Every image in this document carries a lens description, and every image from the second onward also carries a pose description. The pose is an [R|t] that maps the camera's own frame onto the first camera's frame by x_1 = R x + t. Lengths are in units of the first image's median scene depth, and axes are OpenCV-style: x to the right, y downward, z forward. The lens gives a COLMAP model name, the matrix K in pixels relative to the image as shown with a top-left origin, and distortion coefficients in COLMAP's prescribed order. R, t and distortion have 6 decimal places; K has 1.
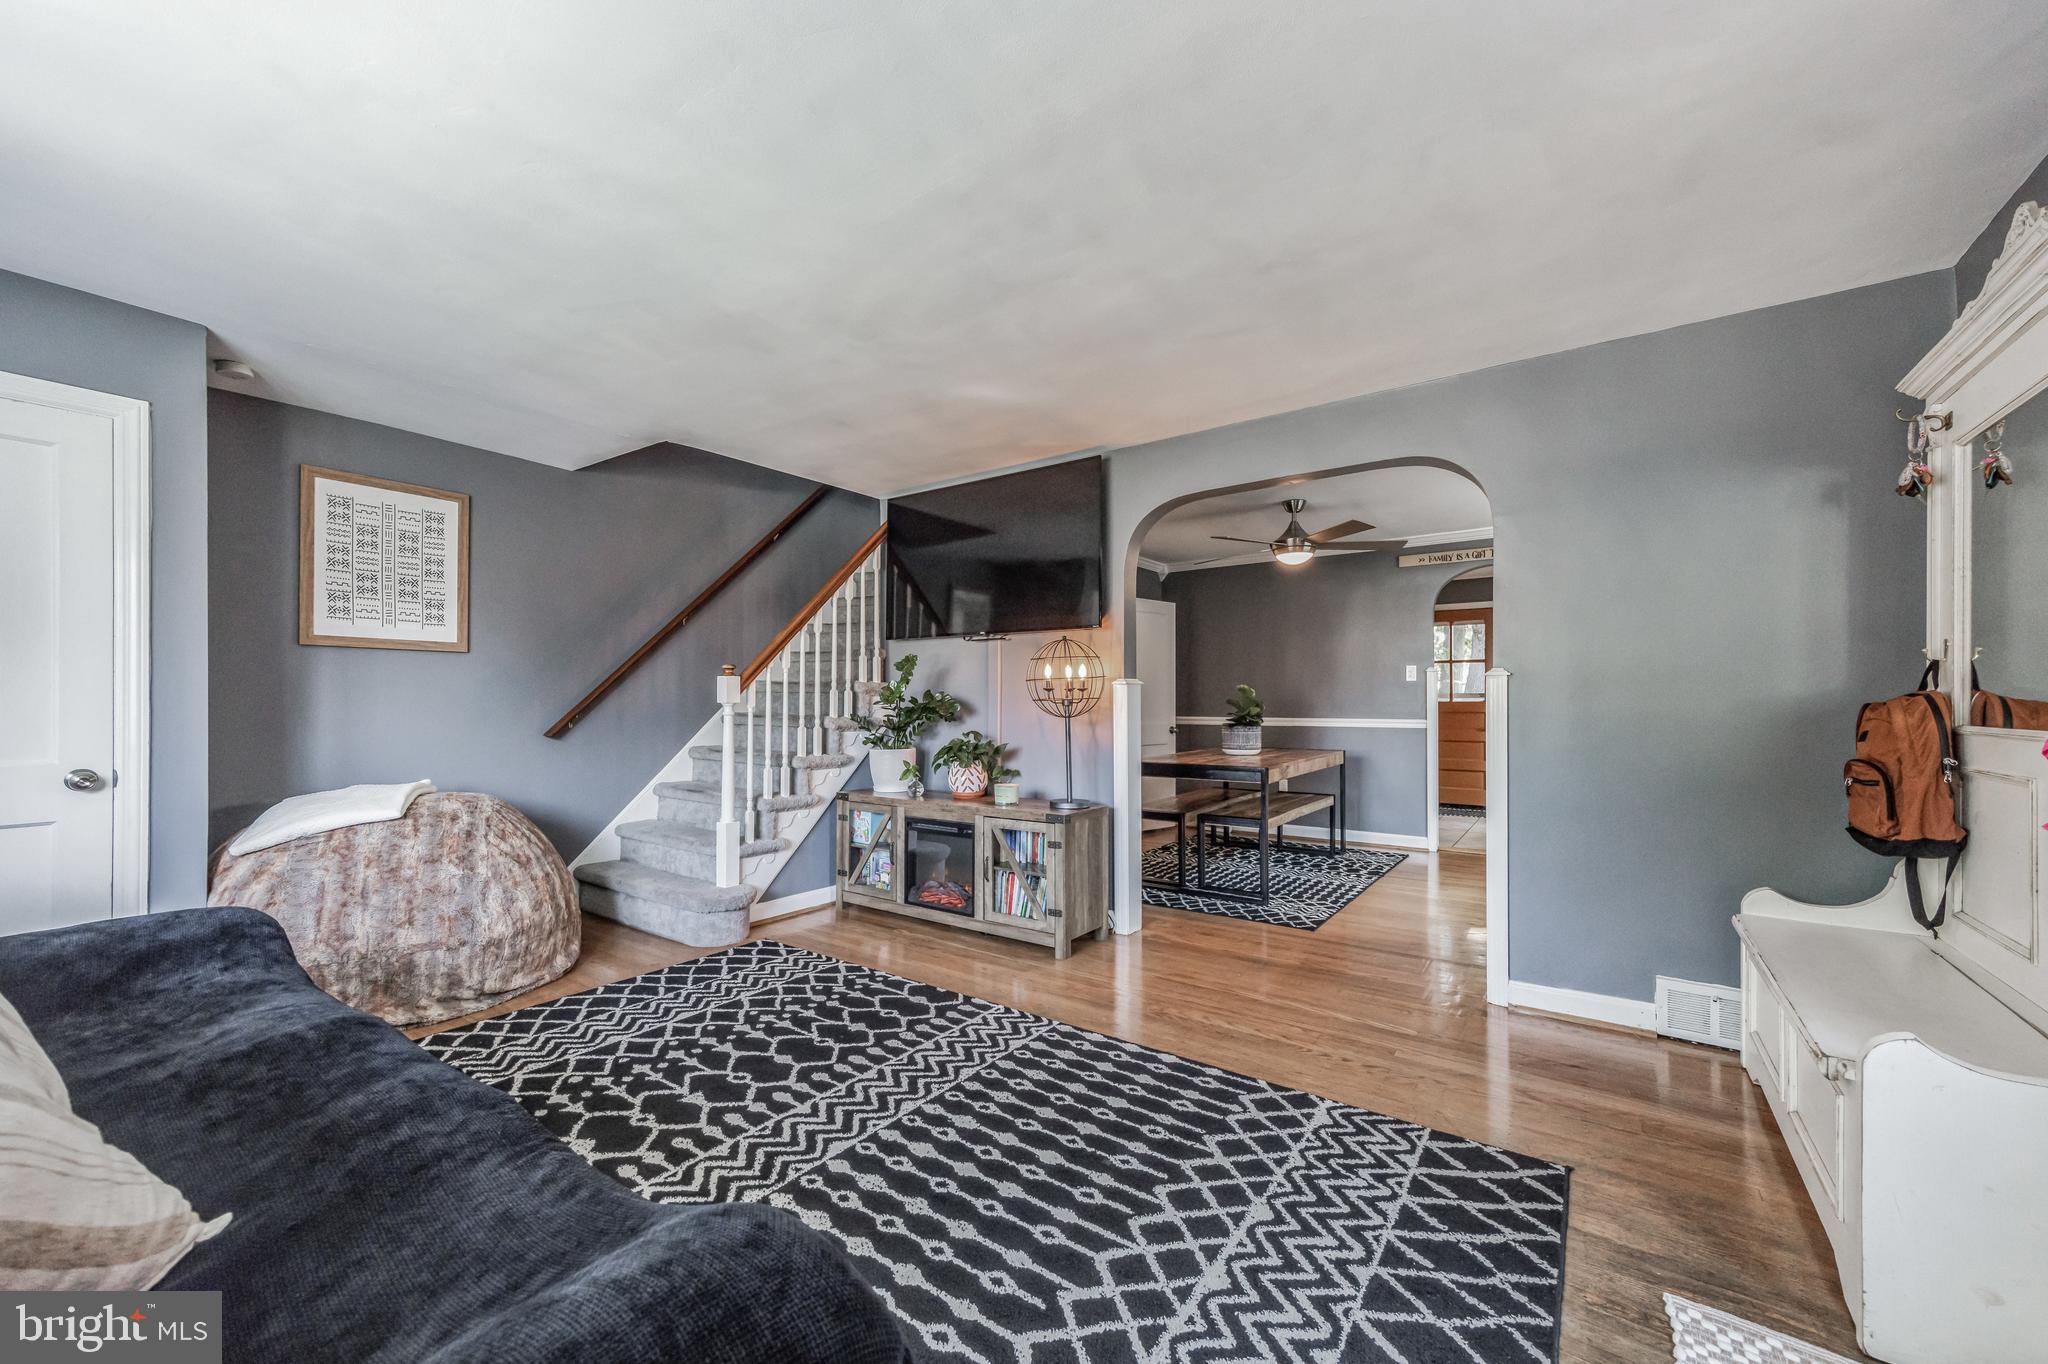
lens RADIAL K [[794.5, 0, 1016.8], [0, 794.5, 696.0], [0, 0, 1]] dist [0.010362, -0.000053]
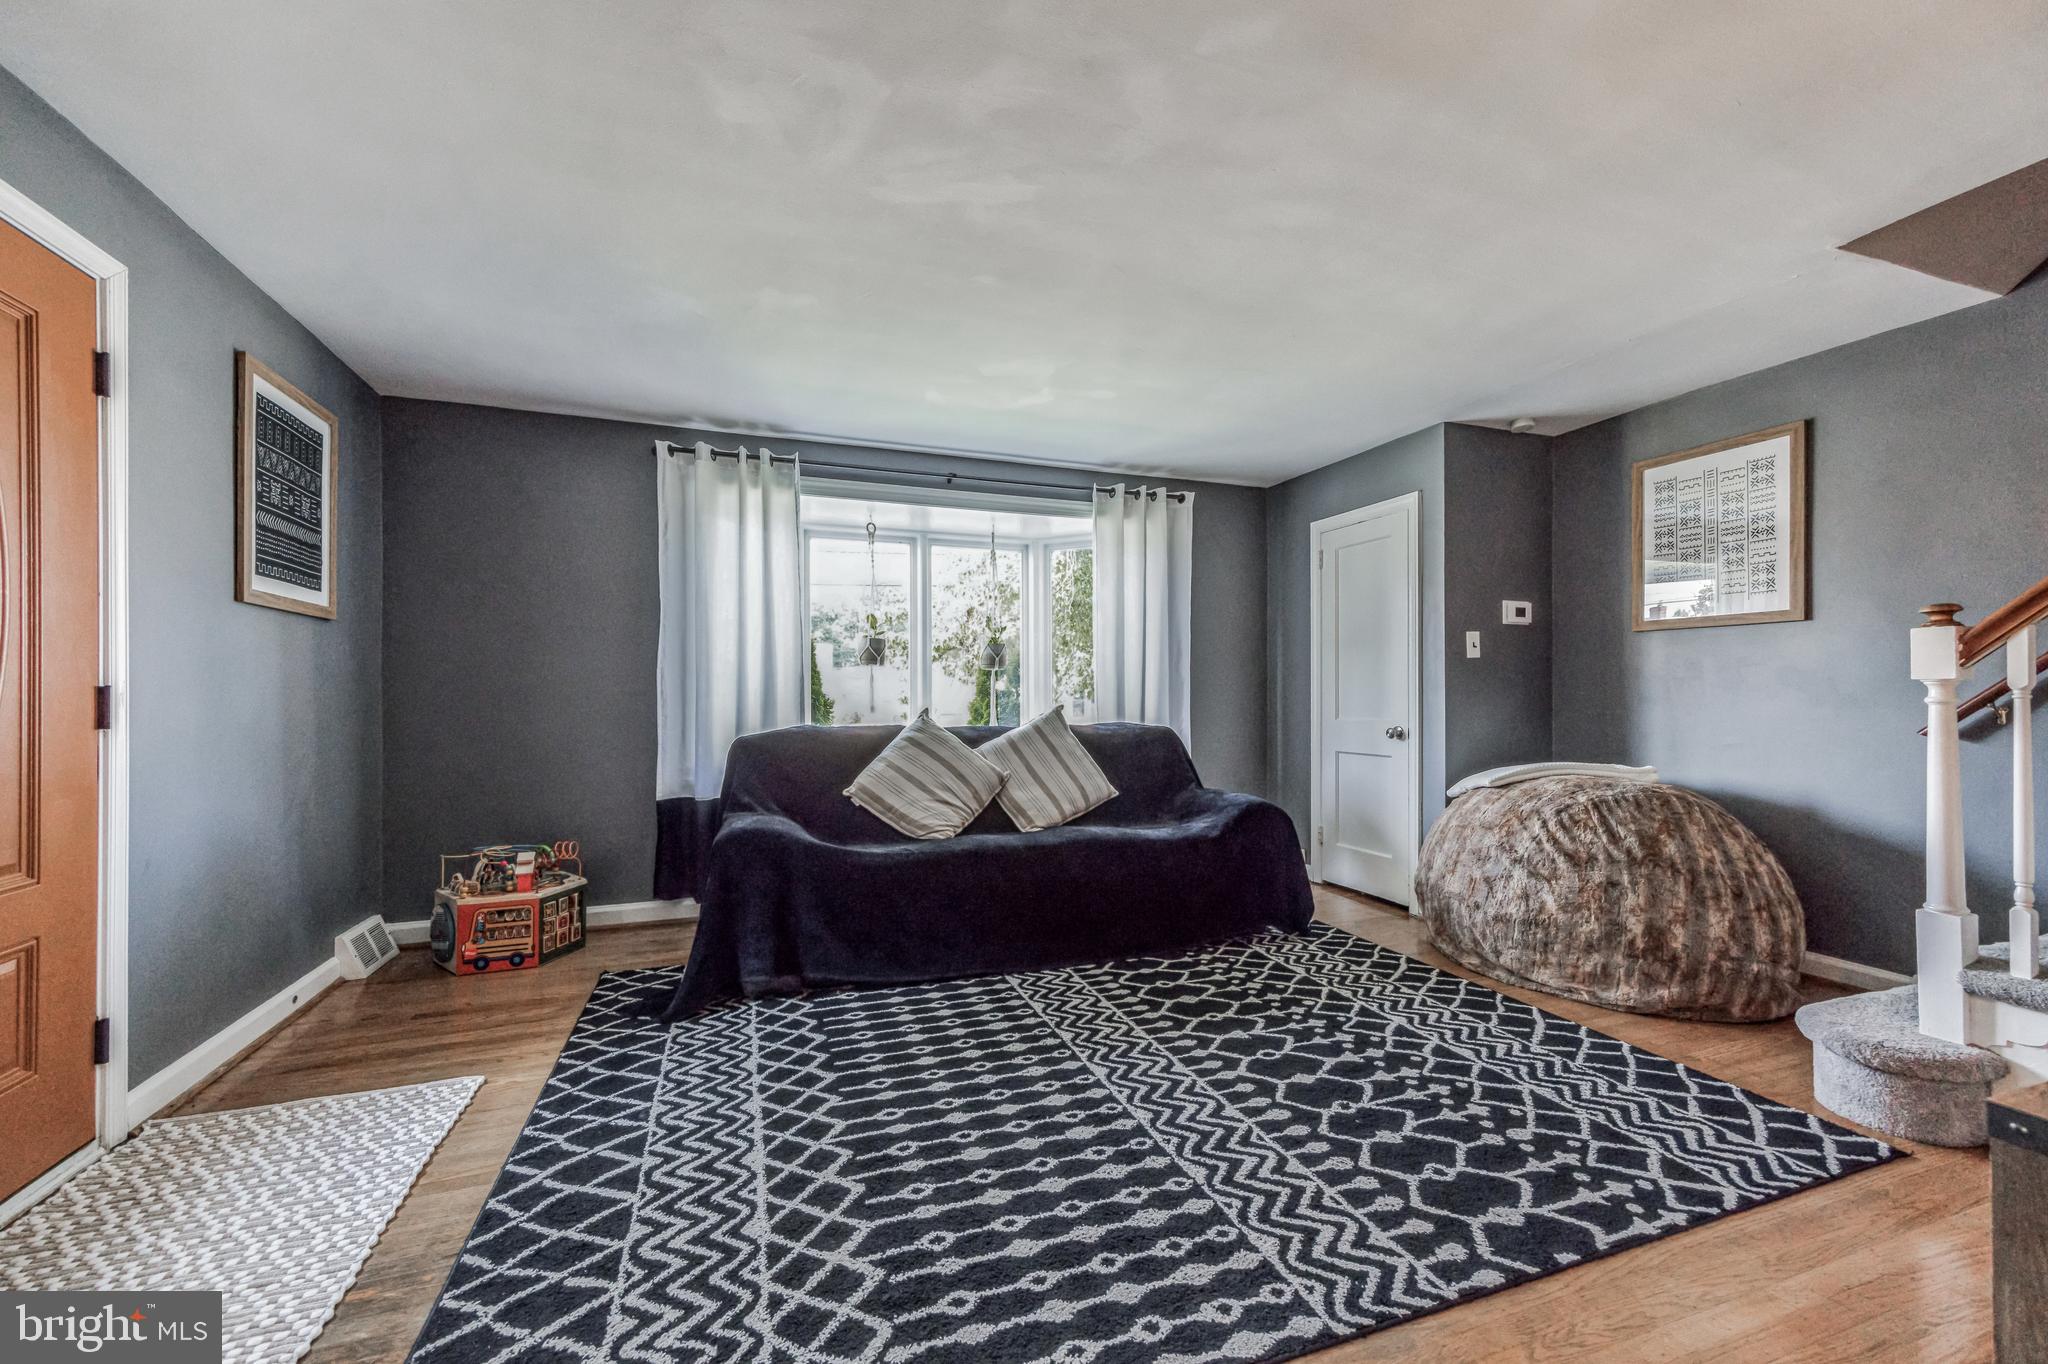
lens RADIAL K [[794.5, 0, 1016.8], [0, 794.5, 696.0], [0, 0, 1]] dist [0.010362, -0.000053]
pose [[-0.563214, 0.000431, -0.826311, 0.740430], [0.004879, 0.999984, -0.002804, 0.031580], [0.826297, -0.005611, -0.563207, 1.462228]]
